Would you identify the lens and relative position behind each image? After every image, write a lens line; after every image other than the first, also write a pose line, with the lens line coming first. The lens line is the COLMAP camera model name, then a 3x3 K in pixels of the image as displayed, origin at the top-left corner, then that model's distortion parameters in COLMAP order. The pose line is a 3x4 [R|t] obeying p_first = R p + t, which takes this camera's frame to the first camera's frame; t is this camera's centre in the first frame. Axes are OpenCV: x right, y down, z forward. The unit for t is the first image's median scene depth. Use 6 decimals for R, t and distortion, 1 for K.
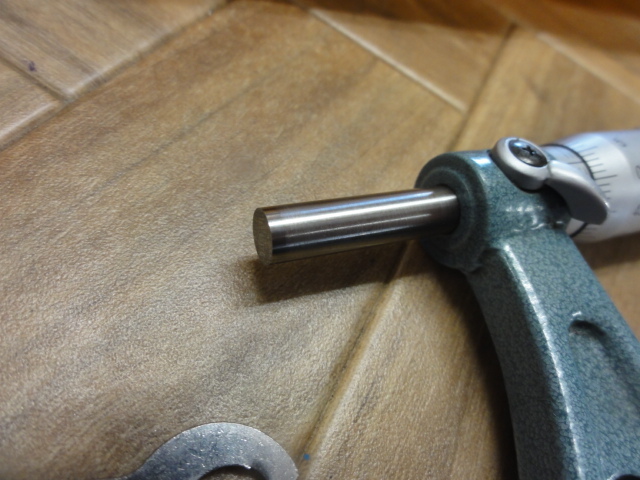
lens RADIAL K [[452.0, 0, 319.2], [0, 452.0, 238.5], [0, 0, 1]] dist [-0.006185, -0.003774]
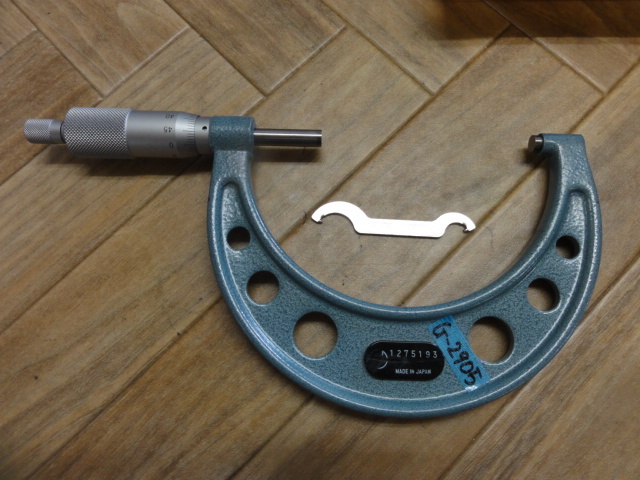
lens RADIAL K [[452.0, 0, 326.0], [0, 452.0, 241.7], [0, 0, 1]] dist [-0.006185, -0.003774]
pose [[0.889687, 0.197095, -0.411838, 0.222625], [-0.079994, 0.955362, 0.284402, -0.151611], [0.449508, -0.220084, 0.865740, -1.964368]]
